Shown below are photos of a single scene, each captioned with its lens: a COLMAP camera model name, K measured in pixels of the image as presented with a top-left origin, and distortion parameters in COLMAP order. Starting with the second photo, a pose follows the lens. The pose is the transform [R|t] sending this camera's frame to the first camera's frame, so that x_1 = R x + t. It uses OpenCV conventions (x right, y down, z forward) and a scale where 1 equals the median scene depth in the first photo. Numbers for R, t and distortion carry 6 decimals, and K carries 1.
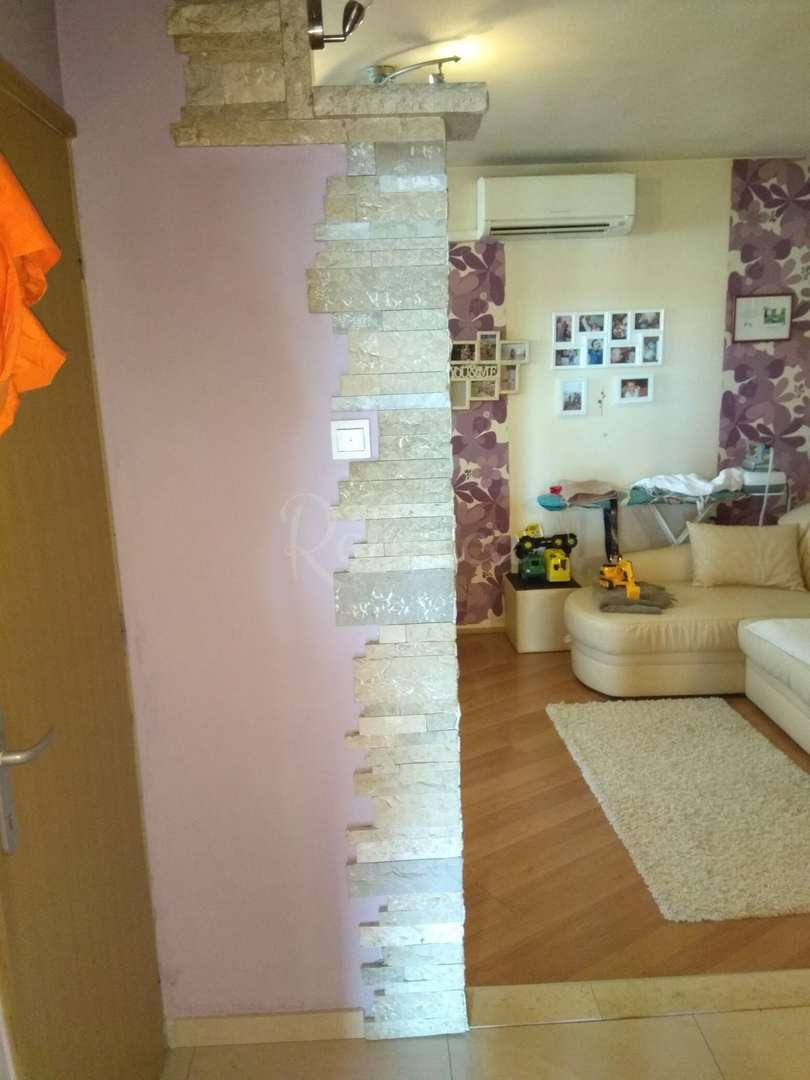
lens RADIAL K [[841.8, 0, 405.0], [0, 841.8, 540.0], [0, 0, 1]] dist [0.128148, -0.197420]
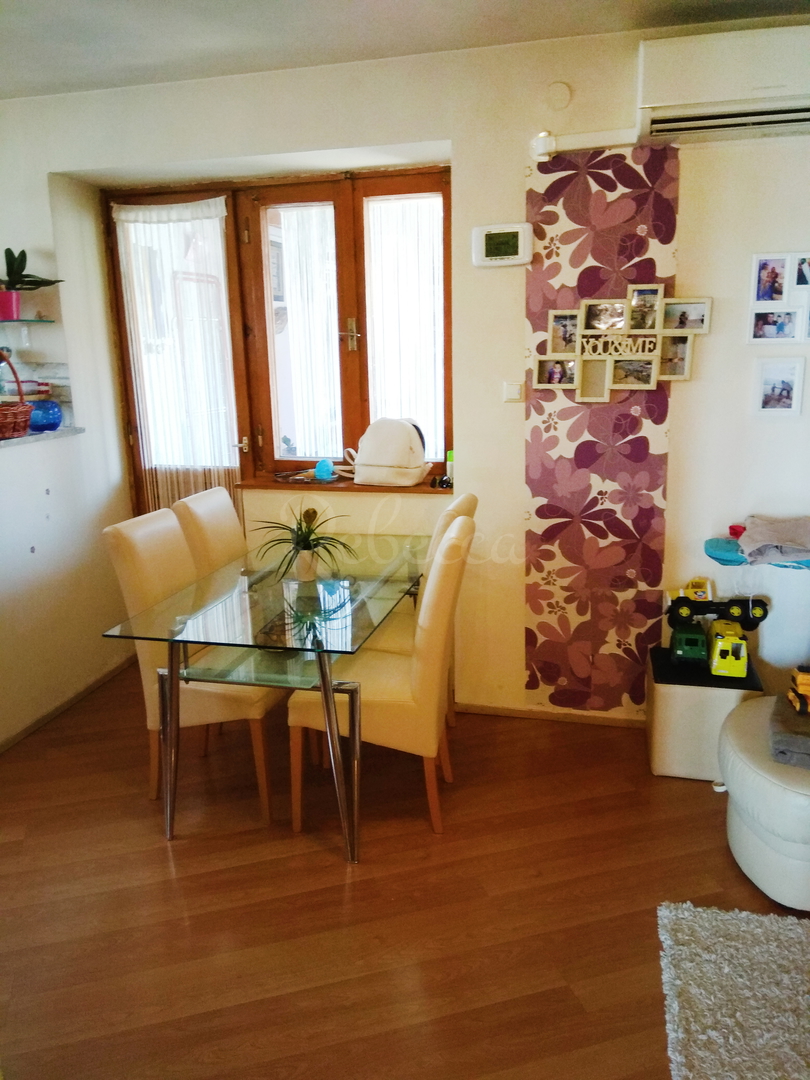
lens RADIAL K [[841.8, 0, 405.0], [0, 841.8, 540.0], [0, 0, 1]] dist [0.128148, -0.197420]
pose [[0.957451, 0.078388, -0.277747, 0.117558], [-0.068012, 0.996586, 0.046812, -0.066225], [0.280468, -0.025931, 0.959513, 0.303171]]
